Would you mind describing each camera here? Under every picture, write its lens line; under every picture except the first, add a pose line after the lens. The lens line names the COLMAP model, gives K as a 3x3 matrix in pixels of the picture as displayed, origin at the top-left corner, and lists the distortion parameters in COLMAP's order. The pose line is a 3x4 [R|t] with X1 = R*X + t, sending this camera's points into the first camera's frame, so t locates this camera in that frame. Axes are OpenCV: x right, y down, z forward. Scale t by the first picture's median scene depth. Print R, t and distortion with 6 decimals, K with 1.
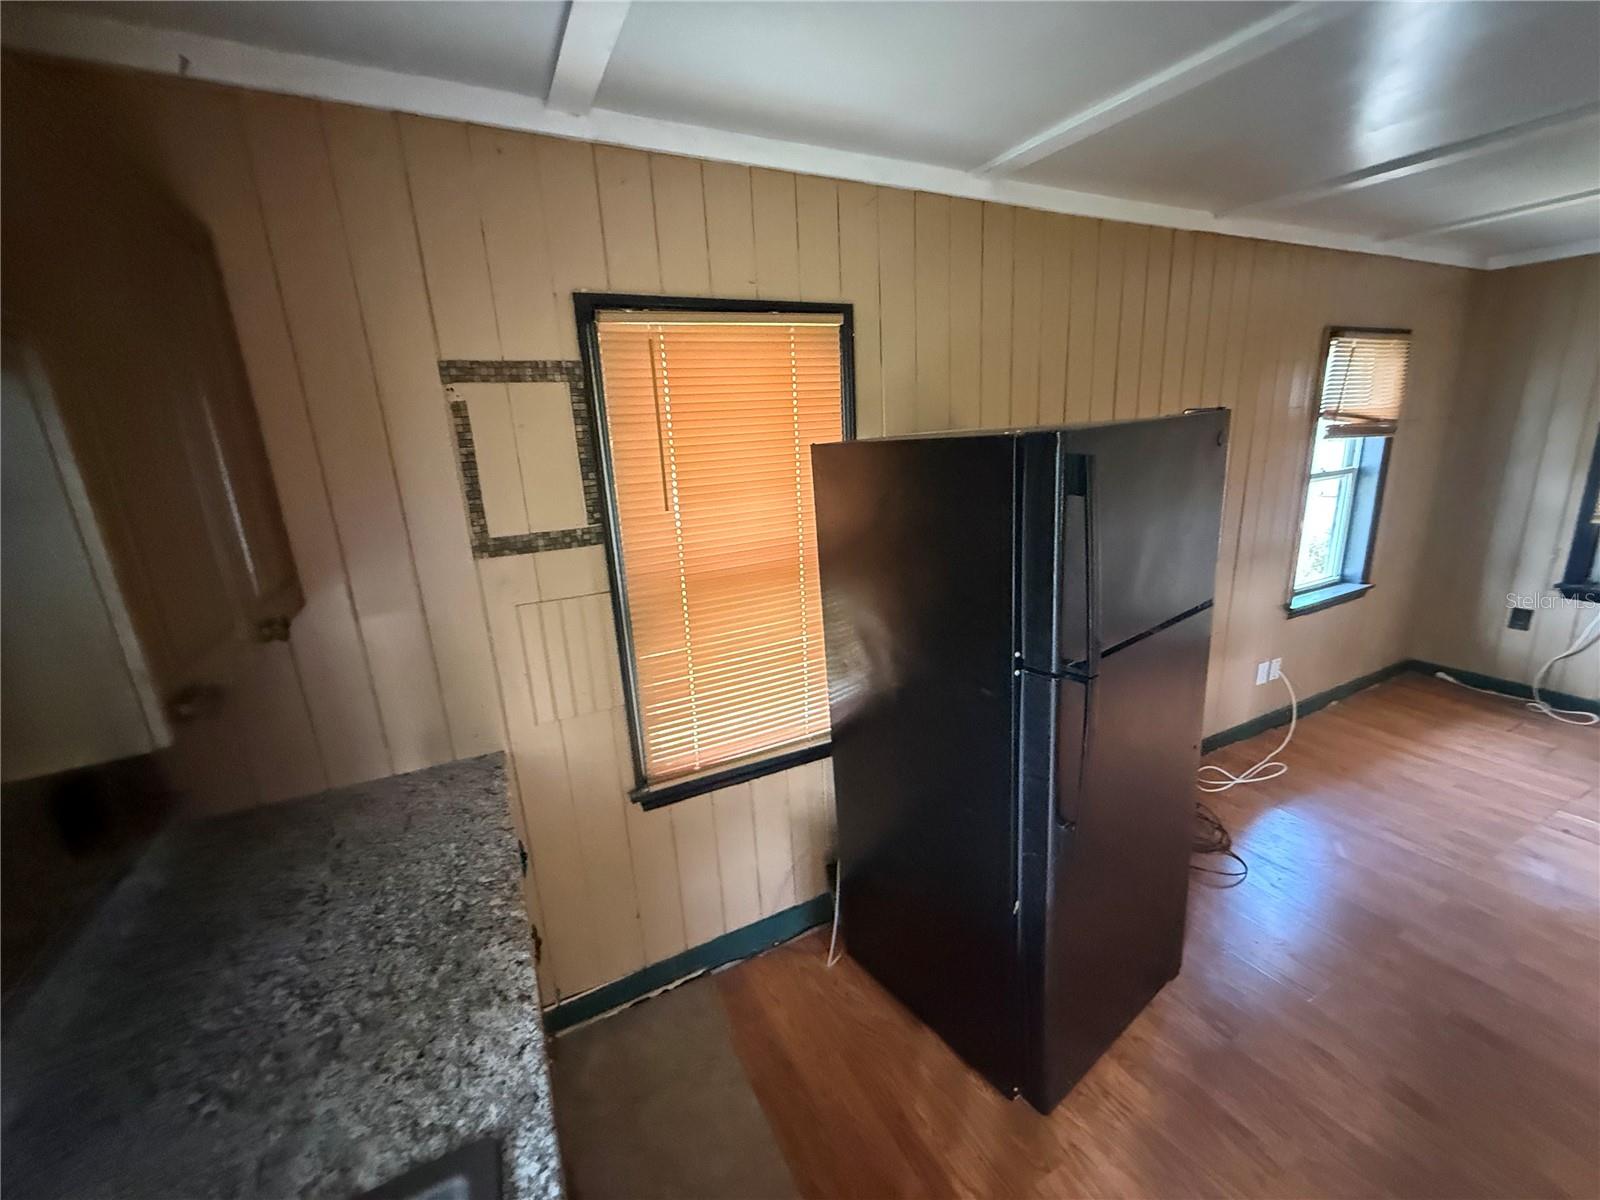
lens RADIAL K [[636.8, 0, 785.7], [0, 636.8, 607.1], [0, 0, 1]] dist [-0.001712, -0.000663]
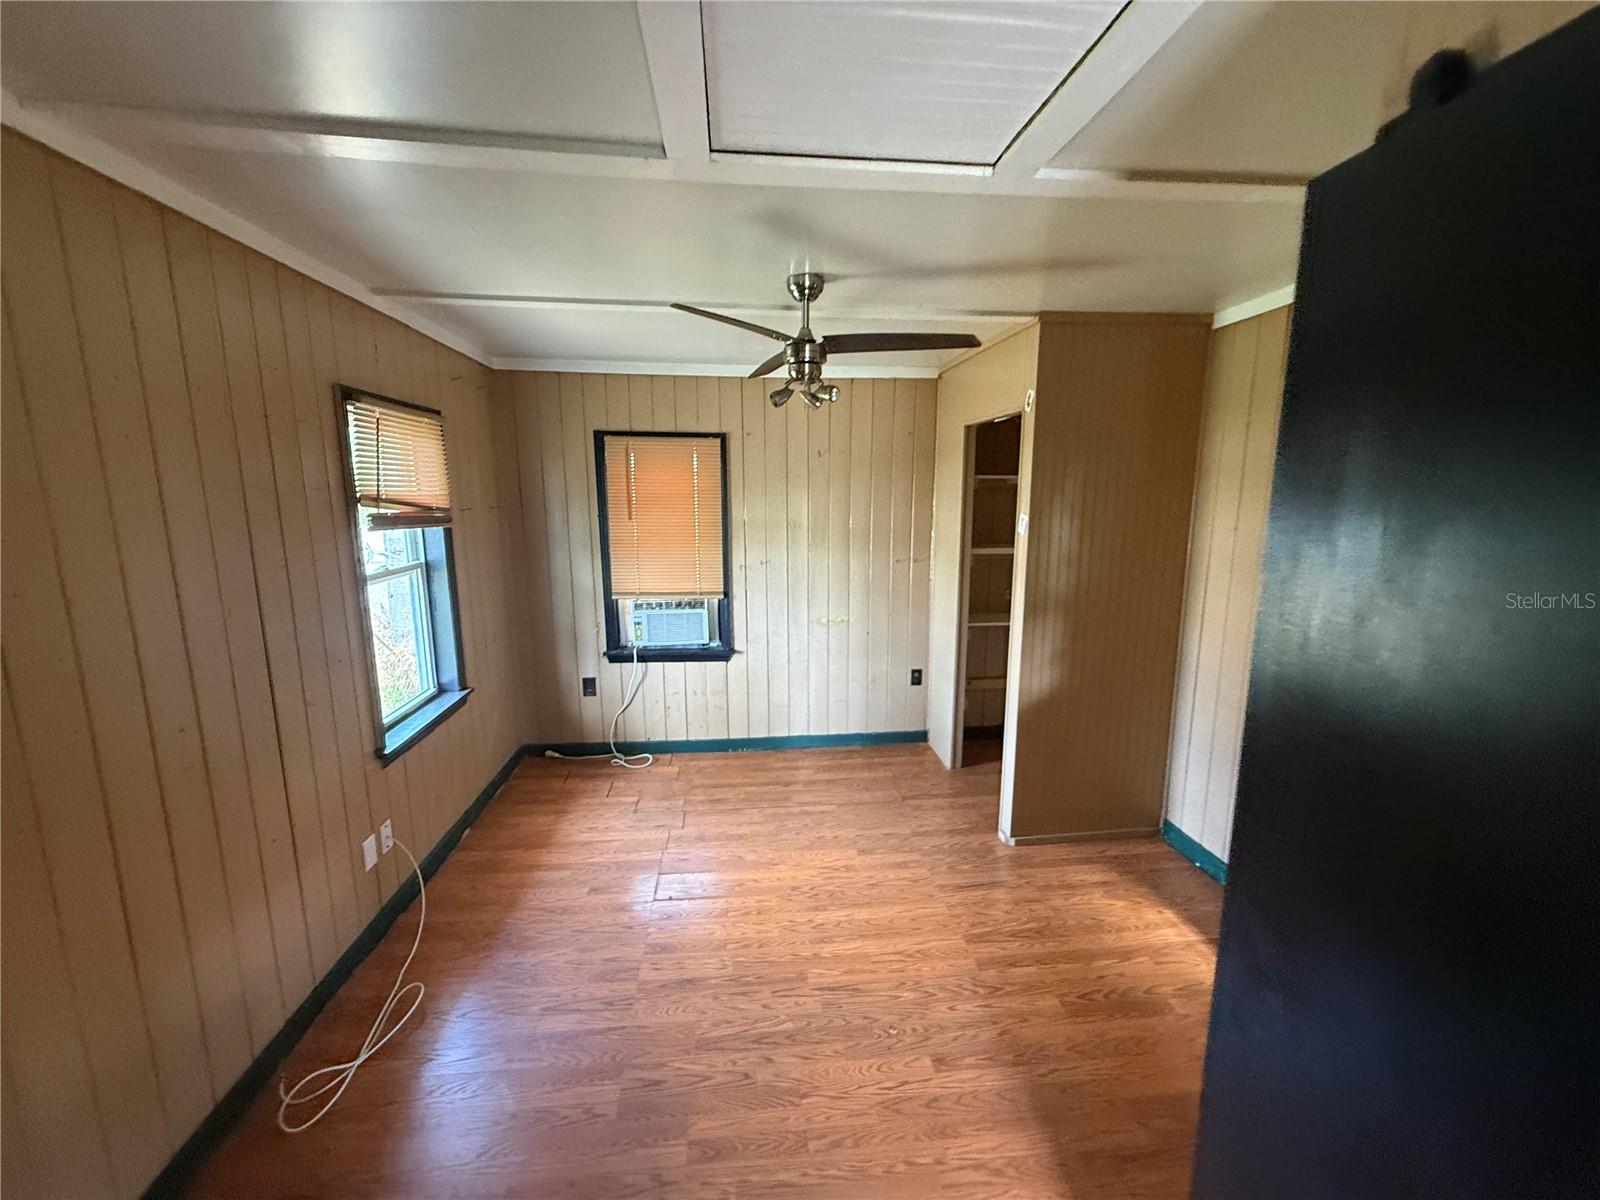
lens RADIAL K [[636.8, 0, 797.9], [0, 636.8, 603.5], [0, 0, 1]] dist [-0.001712, -0.000663]
pose [[0.350704, -0.107727, 0.930270, 0.308431], [0.215104, 0.976069, 0.031938, -0.094225], [-0.911448, 0.188904, 0.365484, 0.270339]]
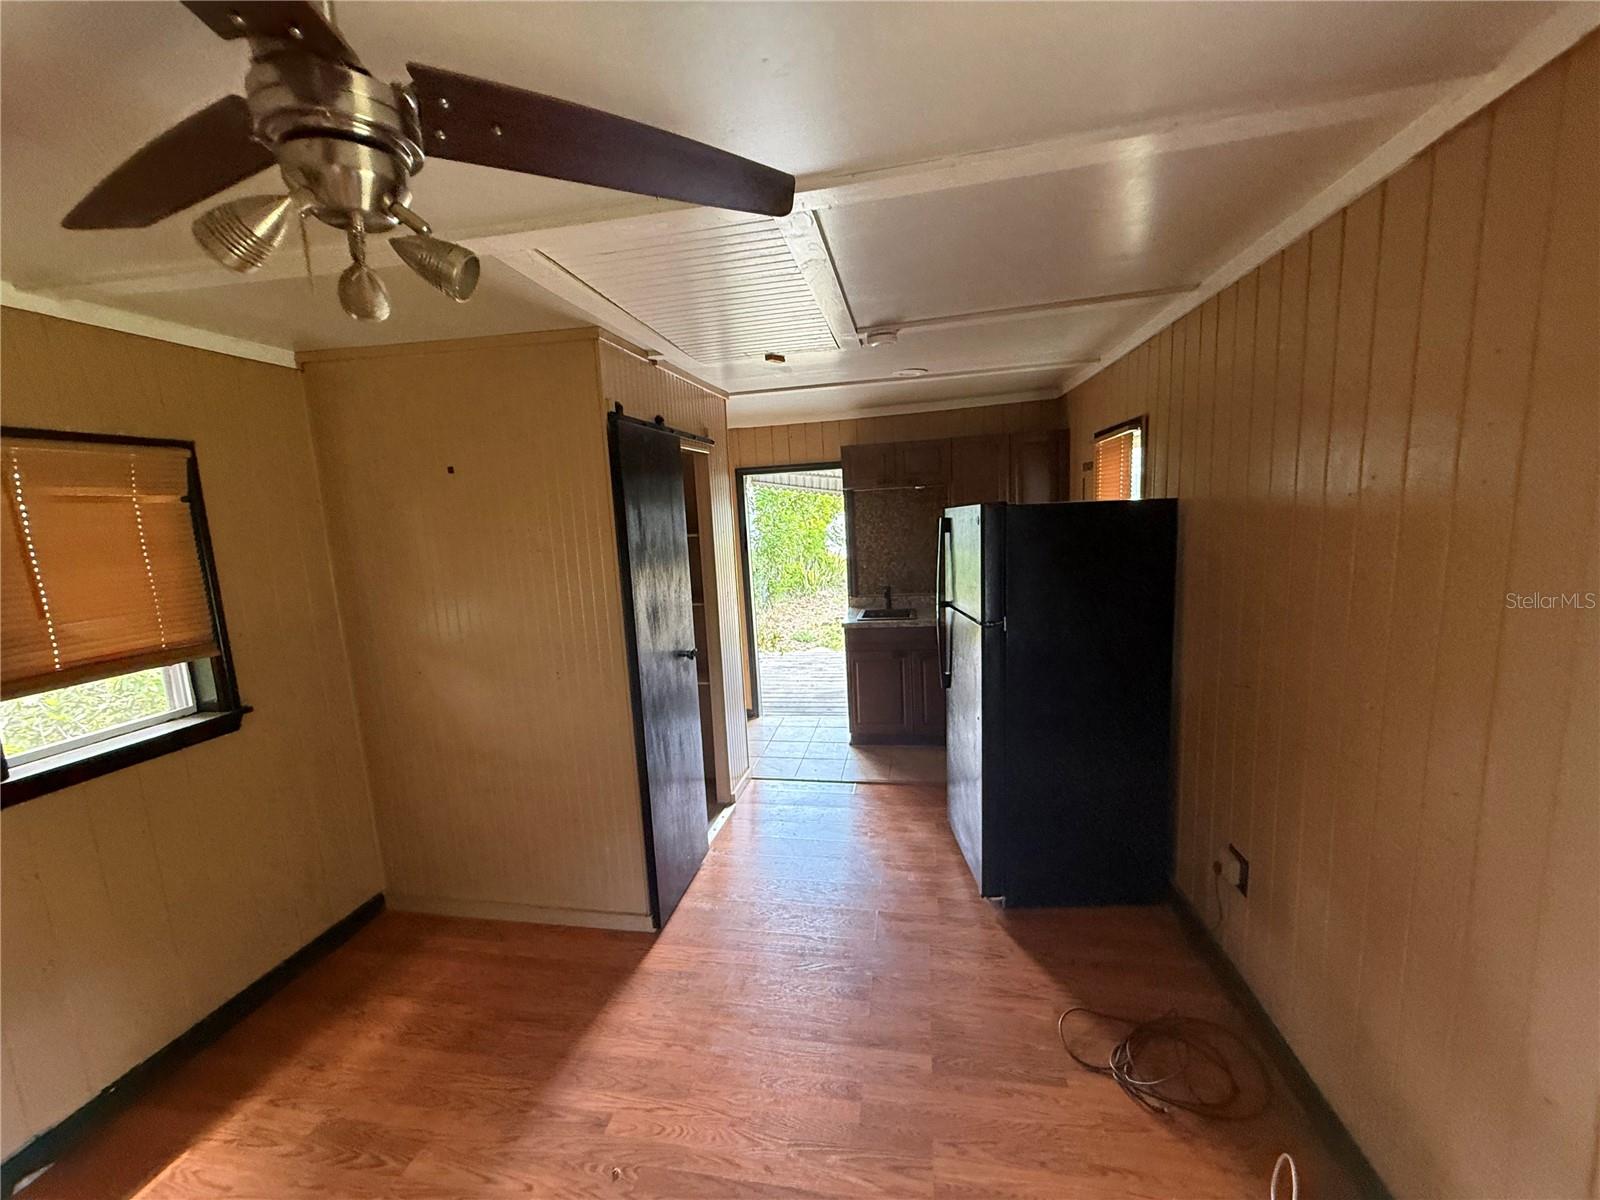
lens RADIAL K [[636.8, 0, 793.7], [0, 636.8, 603.0], [0, 0, 1]] dist [-0.001712, -0.000663]
pose [[-0.602675, 0.209324, -0.770043, 0.733307], [-0.119299, 0.930503, 0.346313, -0.193498], [0.789018, 0.300580, -0.535819, 0.527757]]
